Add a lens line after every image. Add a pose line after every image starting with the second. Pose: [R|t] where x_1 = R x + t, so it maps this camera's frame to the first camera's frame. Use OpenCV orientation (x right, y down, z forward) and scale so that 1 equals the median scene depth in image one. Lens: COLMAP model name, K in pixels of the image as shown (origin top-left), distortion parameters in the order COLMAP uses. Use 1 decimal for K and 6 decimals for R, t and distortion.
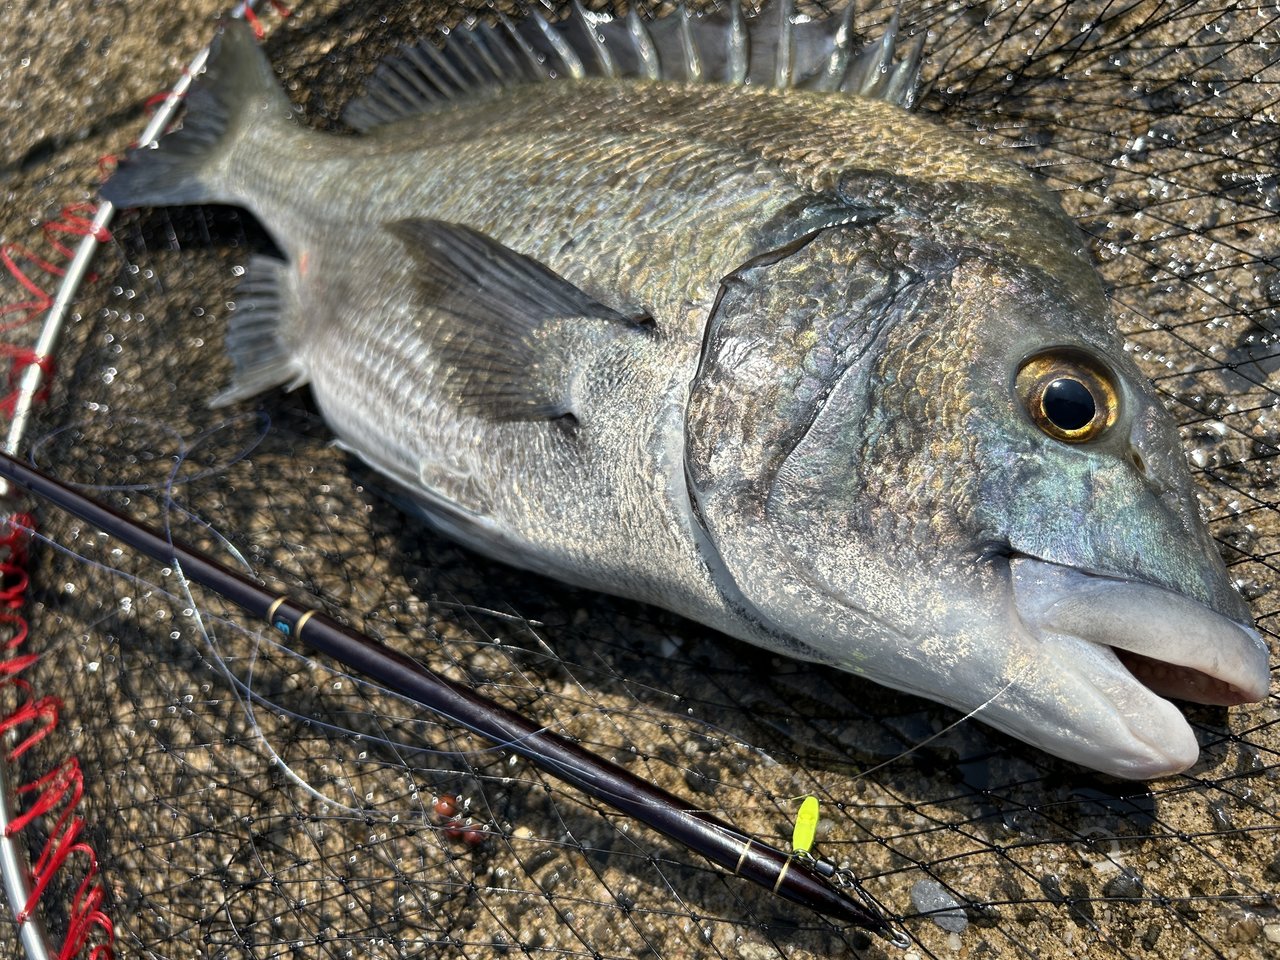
lens RADIAL K [[1017.2, 0, 640.0], [0, 1017.2, 480.0], [0, 0, 1]] dist [0.002965, -0.007329]
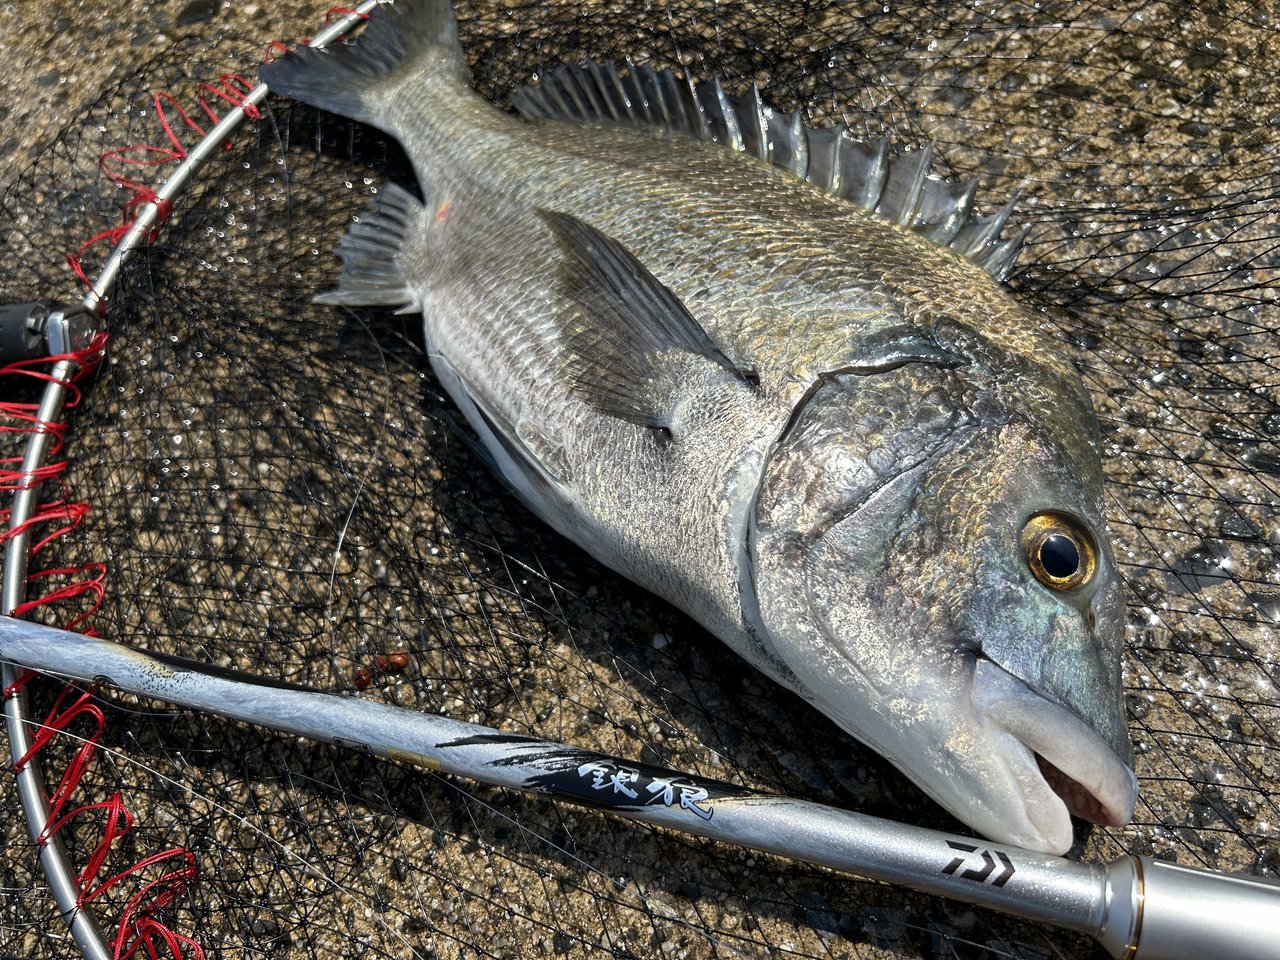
lens RADIAL K [[1017.2, 0, 640.0], [0, 1017.2, 480.0], [0, 0, 1]] dist [0.002965, -0.007329]
pose [[0.939662, 0.333991, 0.074058, -0.163962], [-0.332725, 0.942572, -0.029190, 0.036837], [-0.079554, 0.002787, 0.996827, -0.187054]]
